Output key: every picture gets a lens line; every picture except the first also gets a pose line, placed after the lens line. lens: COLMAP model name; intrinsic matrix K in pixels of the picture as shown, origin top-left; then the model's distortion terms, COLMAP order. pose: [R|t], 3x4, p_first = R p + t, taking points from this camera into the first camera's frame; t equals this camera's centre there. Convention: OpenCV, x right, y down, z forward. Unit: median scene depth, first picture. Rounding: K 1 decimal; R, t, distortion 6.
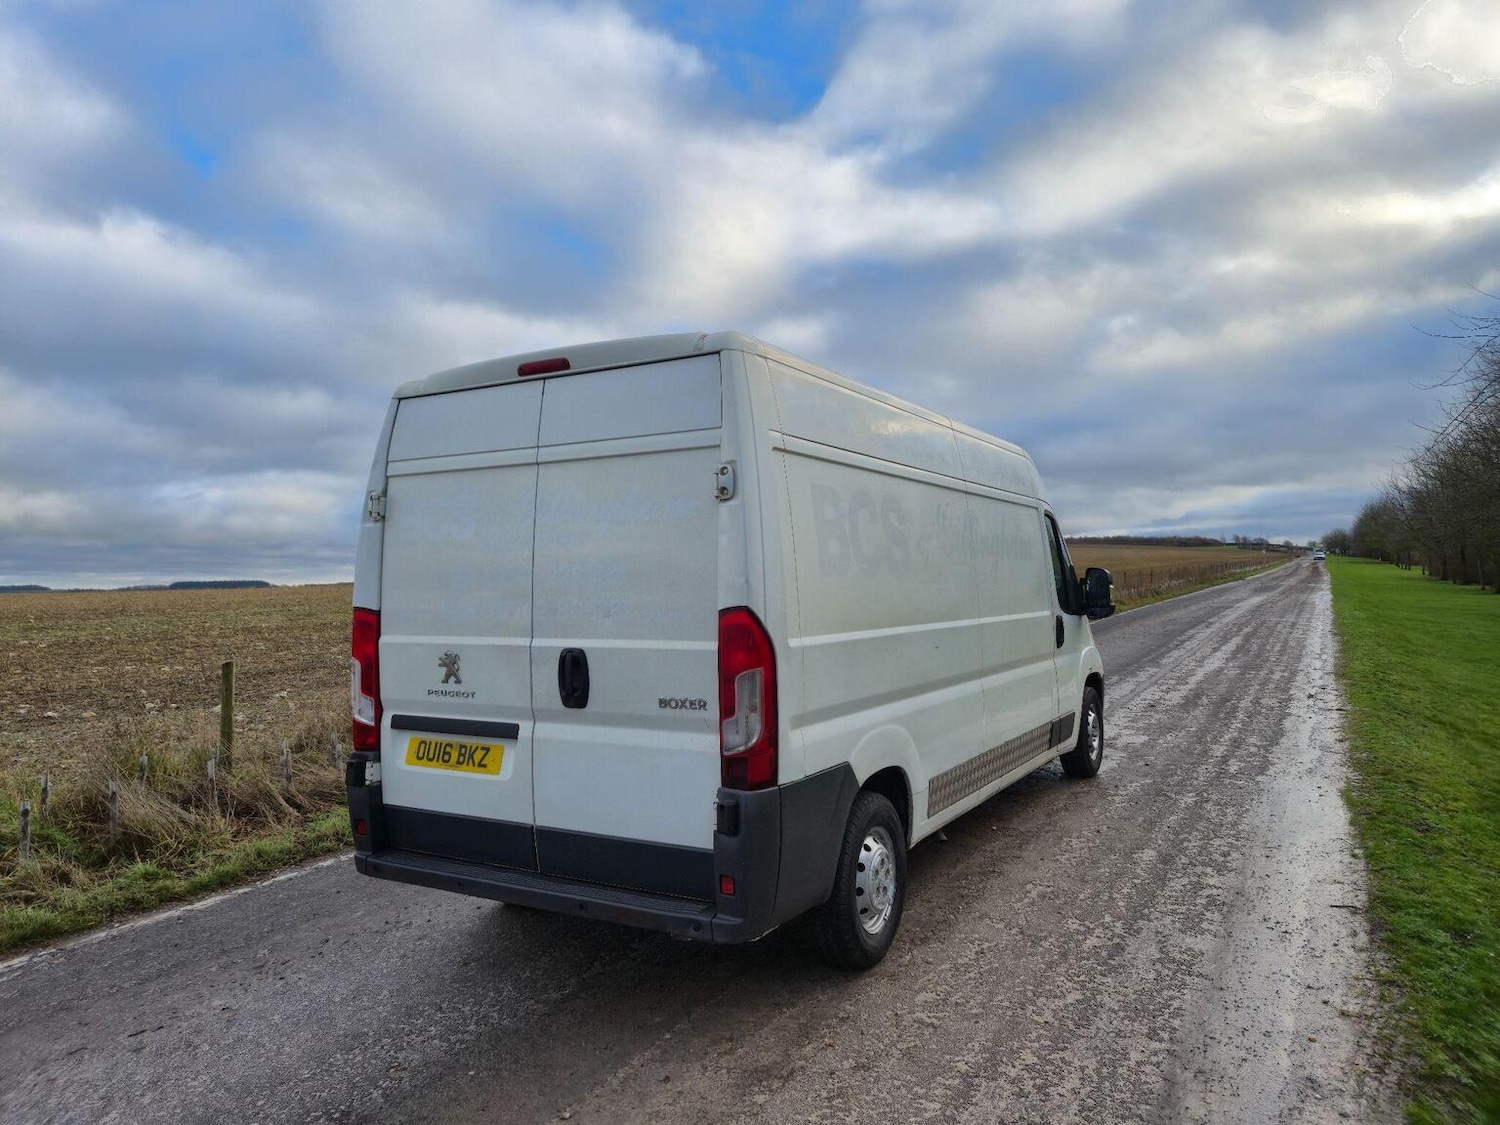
lens RADIAL K [[1004.2, 0, 740.9], [0, 1004.2, 543.6], [0, 0, 1]] dist [0.076268, -0.064194]
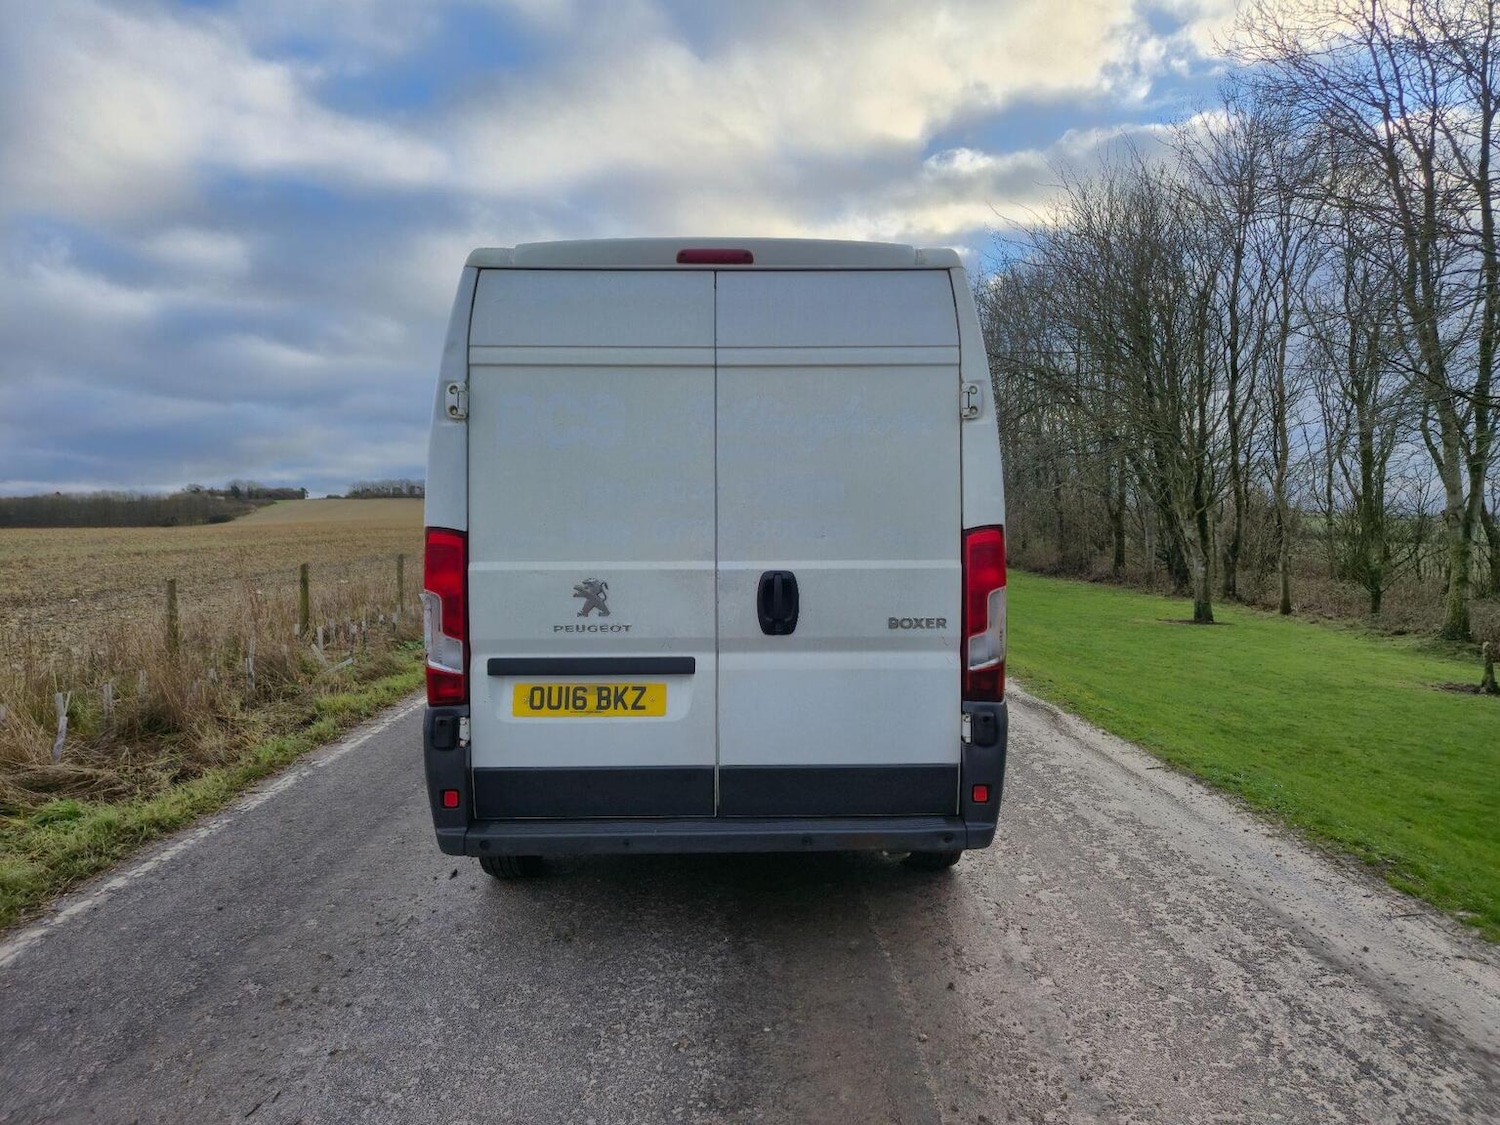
lens RADIAL K [[1004.2, 0, 749.4], [0, 1004.2, 552.4], [0, 0, 1]] dist [0.076268, -0.064194]
pose [[0.852232, 0.001498, 0.523162, -0.619860], [-0.027075, 0.998782, 0.041246, 0.045842], [-0.522464, -0.049316, 0.851234, 0.210523]]
